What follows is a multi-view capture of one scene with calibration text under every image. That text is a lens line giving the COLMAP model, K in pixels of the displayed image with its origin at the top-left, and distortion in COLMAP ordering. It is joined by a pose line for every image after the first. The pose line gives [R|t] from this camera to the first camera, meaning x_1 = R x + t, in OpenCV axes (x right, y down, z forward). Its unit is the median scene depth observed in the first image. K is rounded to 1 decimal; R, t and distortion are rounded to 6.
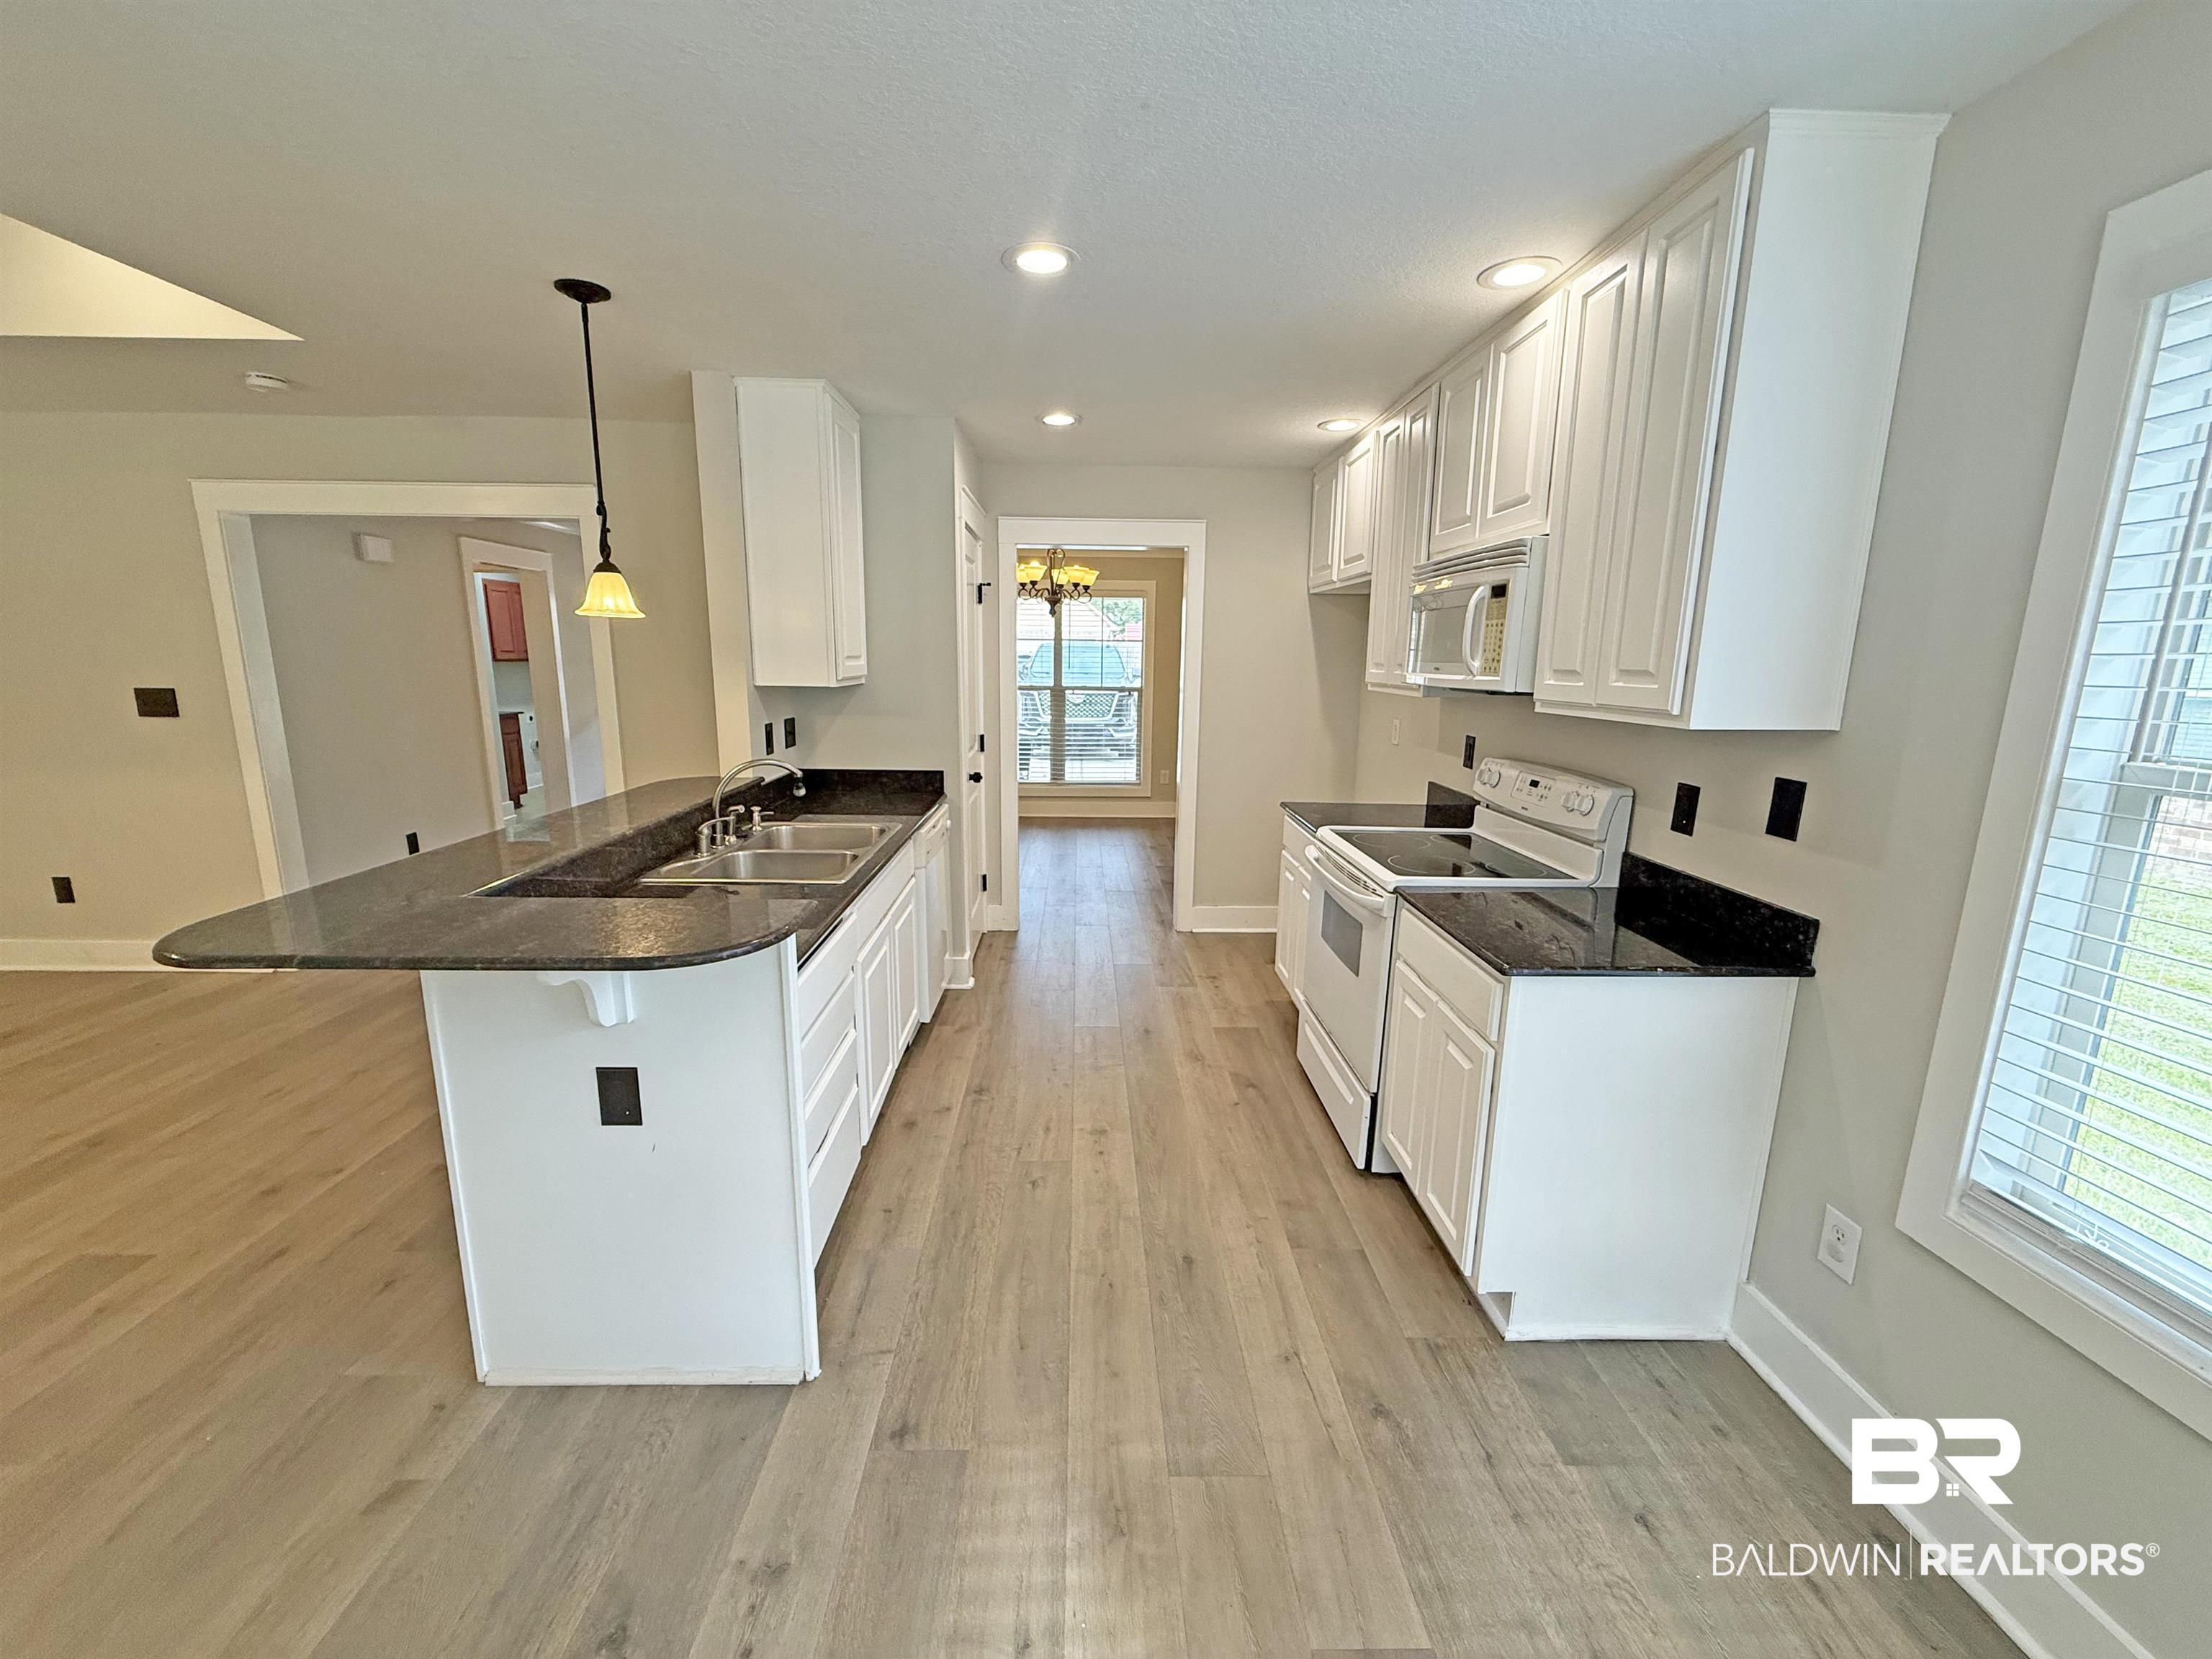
lens RADIAL K [[880.1, 0, 1095.6], [0, 880.1, 828.4], [0, 0, 1]] dist [-0.001162, 0.000971]
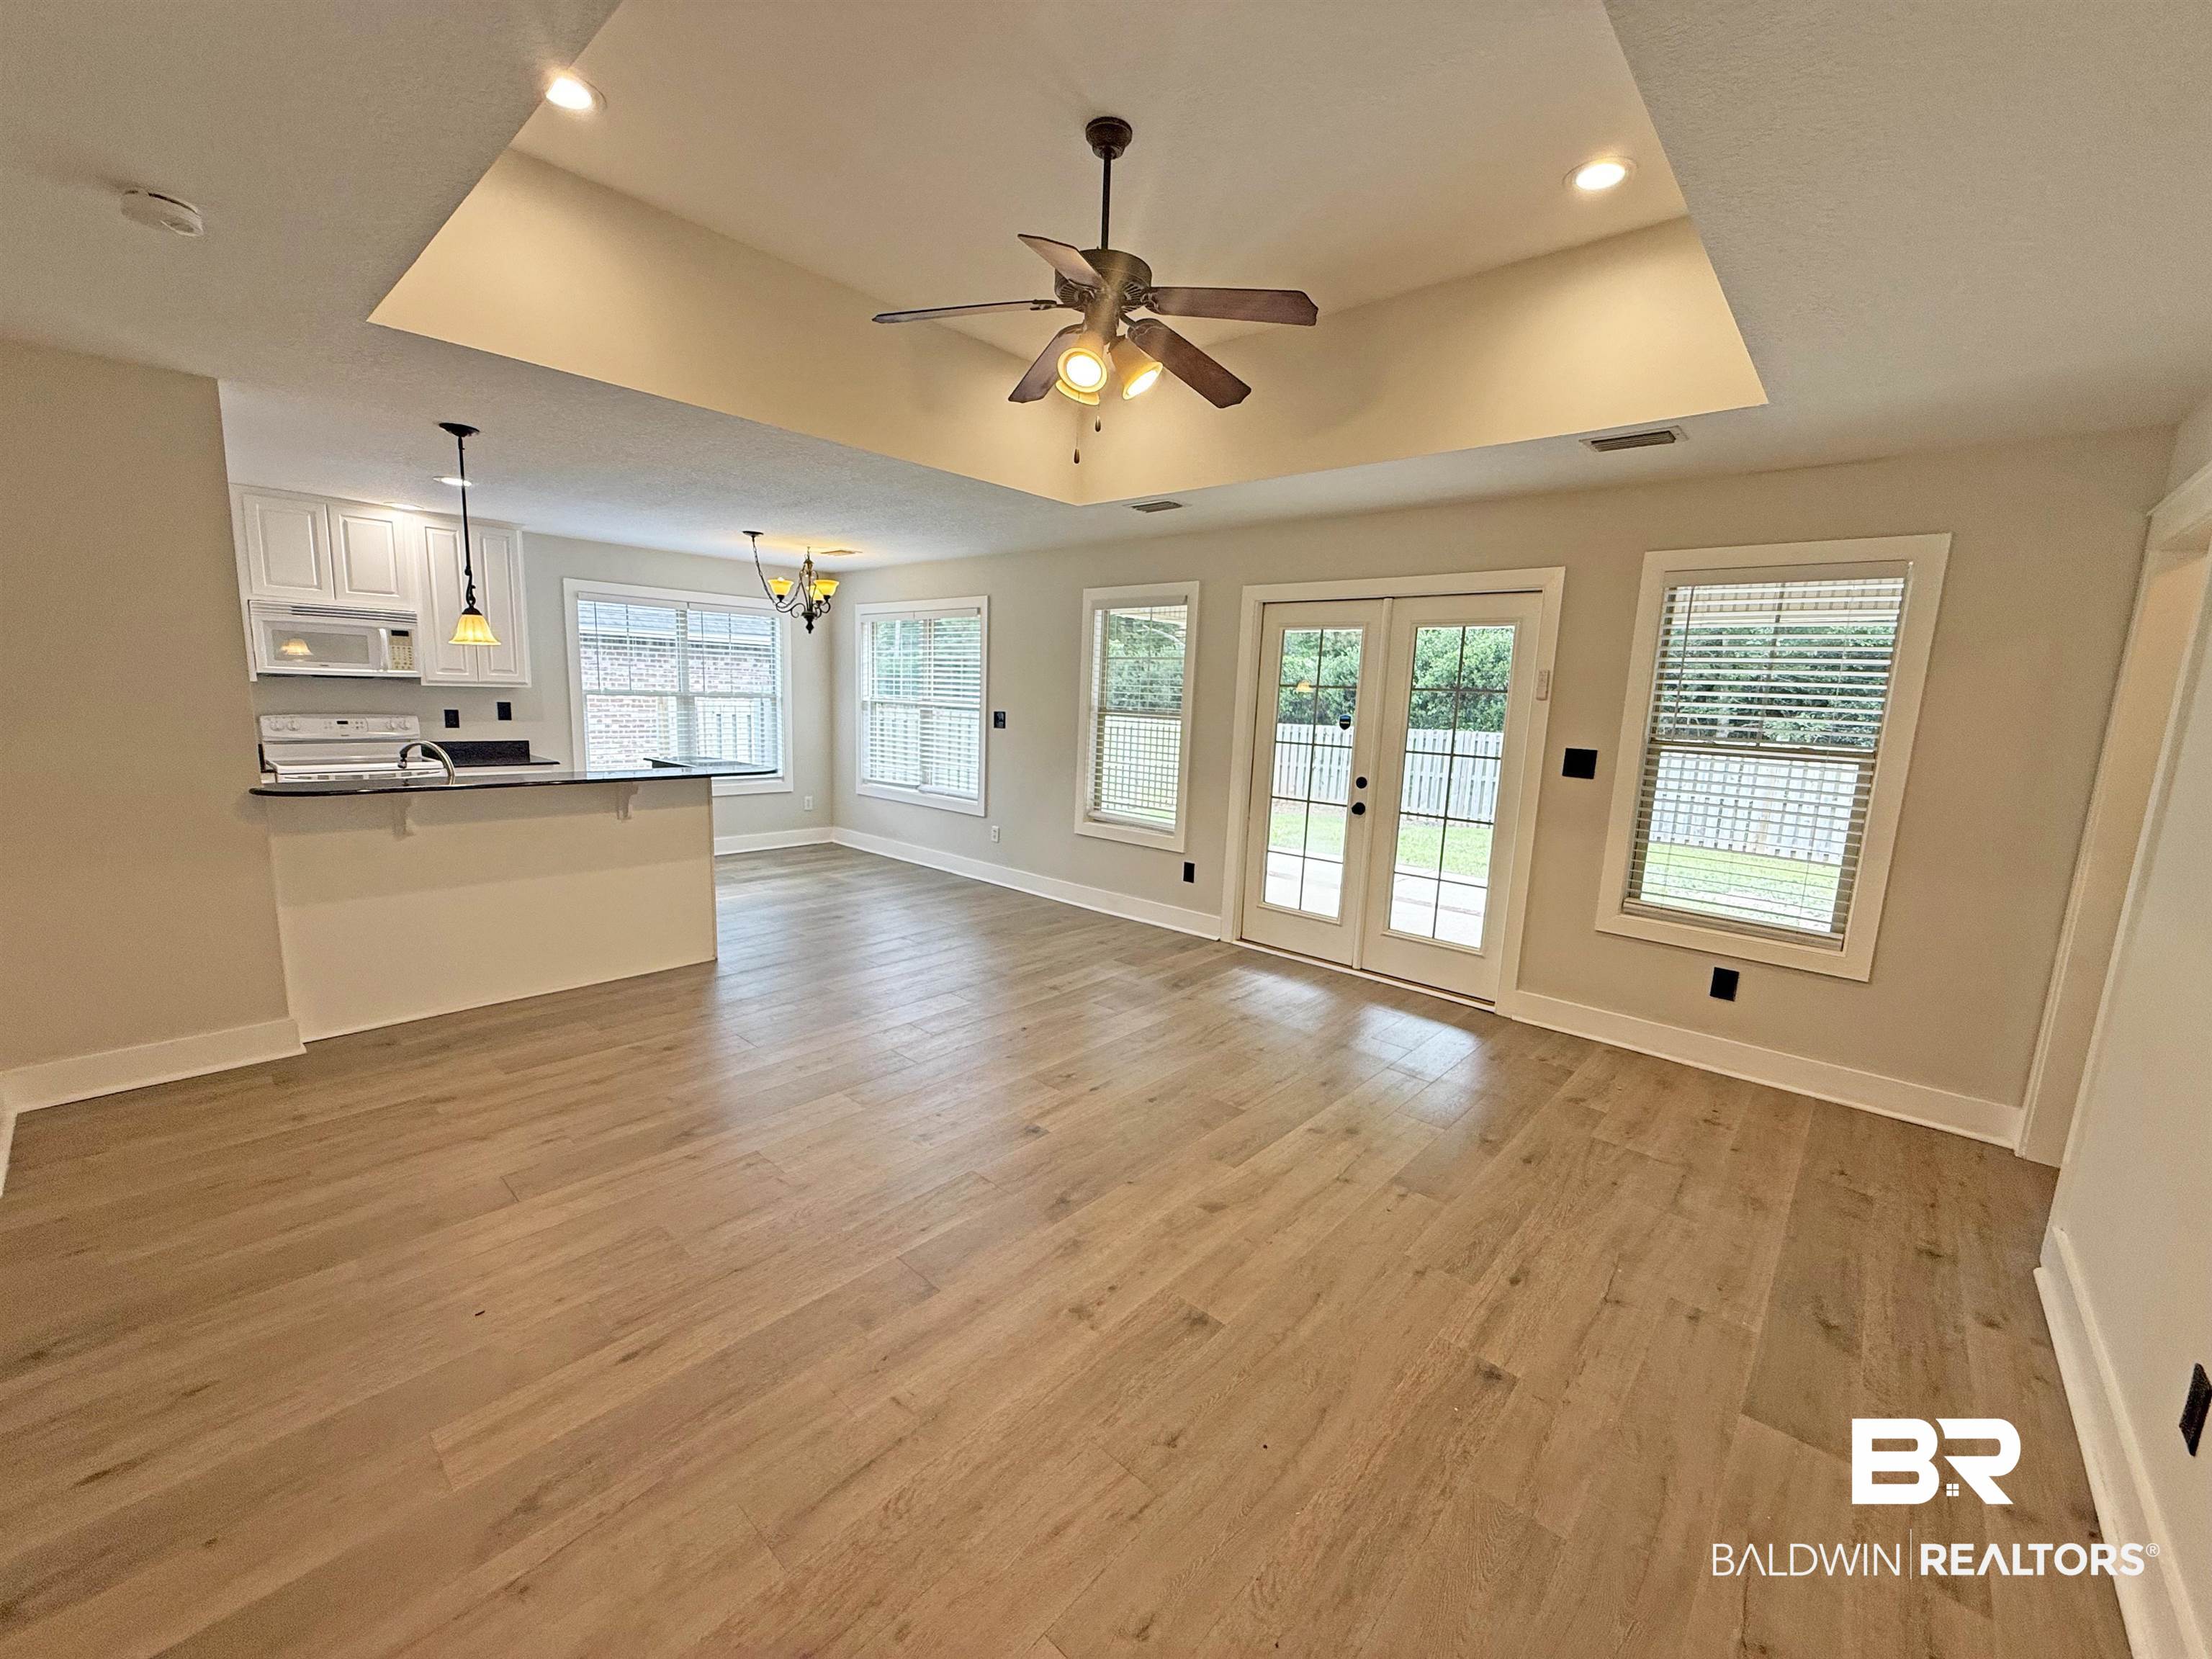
lens RADIAL K [[880.1, 0, 1096.8], [0, 880.1, 832.1], [0, 0, 1]] dist [-0.001162, 0.000971]
pose [[-0.723927, -0.150211, 0.673325, -2.285816], [0.085318, 0.949022, 0.303445, -0.296510], [-0.684581, 0.277119, -0.674207, 1.344289]]
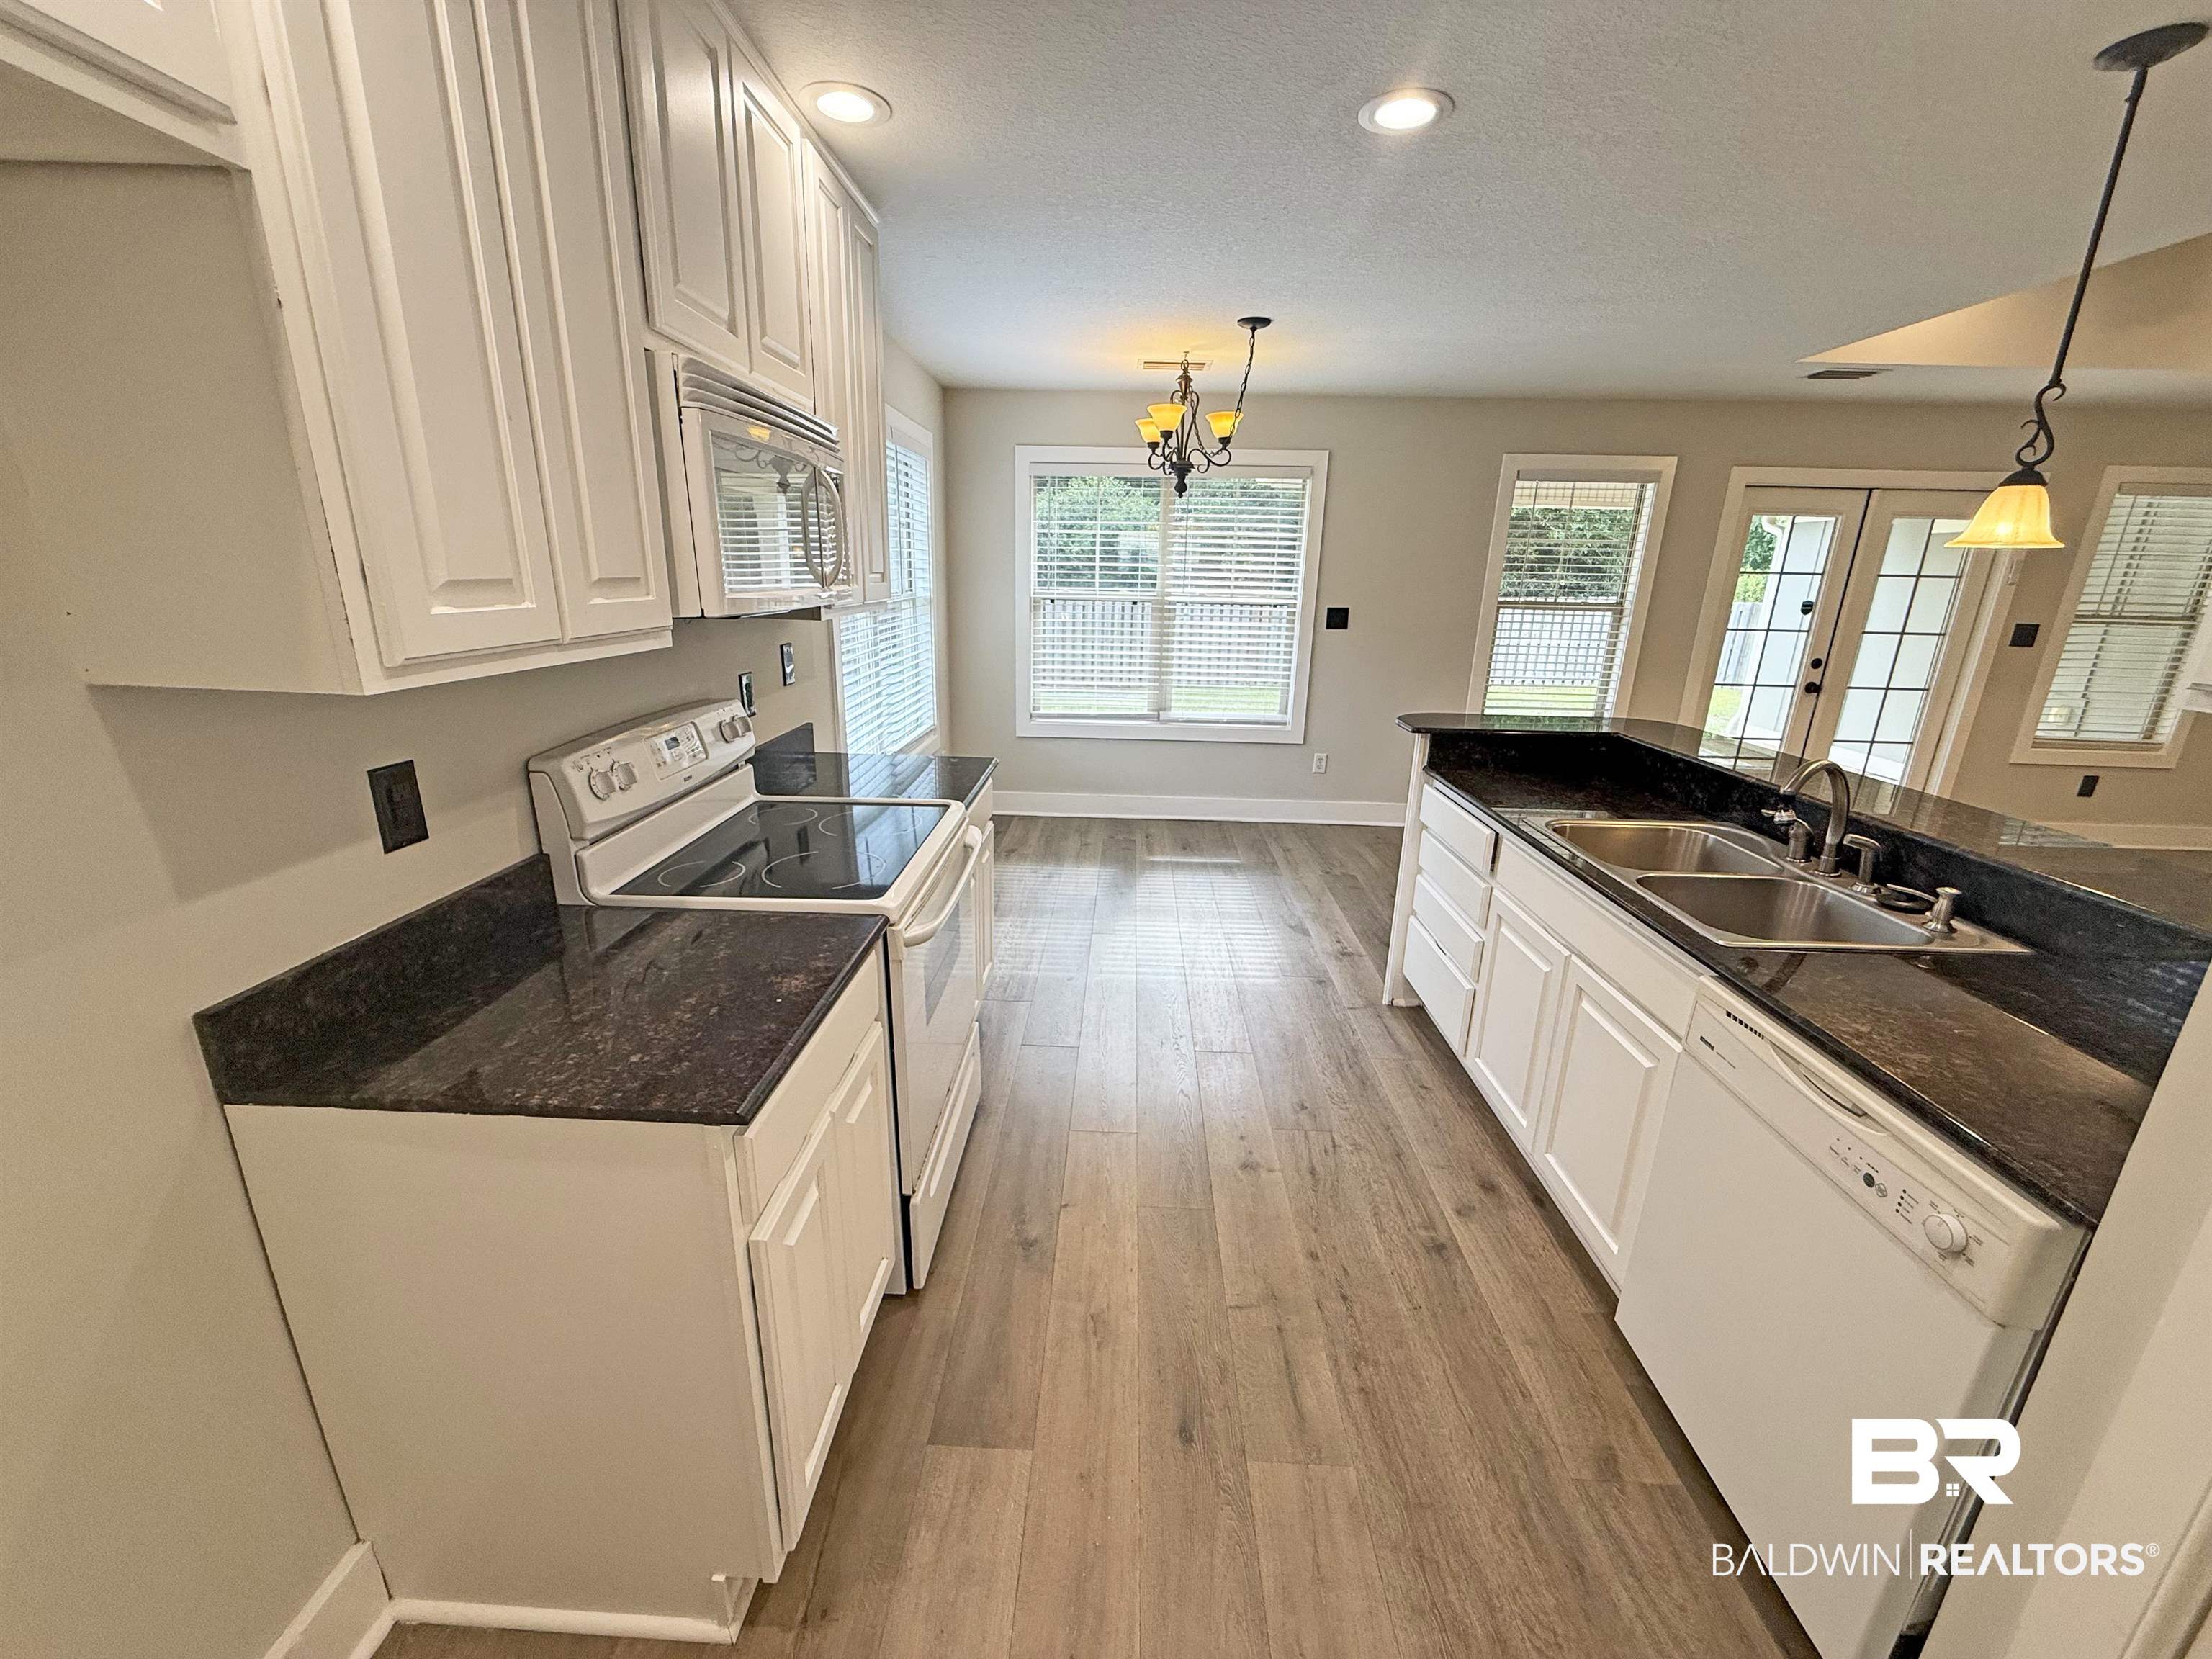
lens RADIAL K [[880.1, 0, 1096.8], [0, 880.1, 828.5], [0, 0, 1]] dist [-0.001162, 0.000971]
pose [[-0.997657, -0.052133, 0.044304, 0.139669], [-0.025570, 0.884777, 0.465313, -0.350399], [-0.063457, 0.463090, -0.884037, 1.761443]]
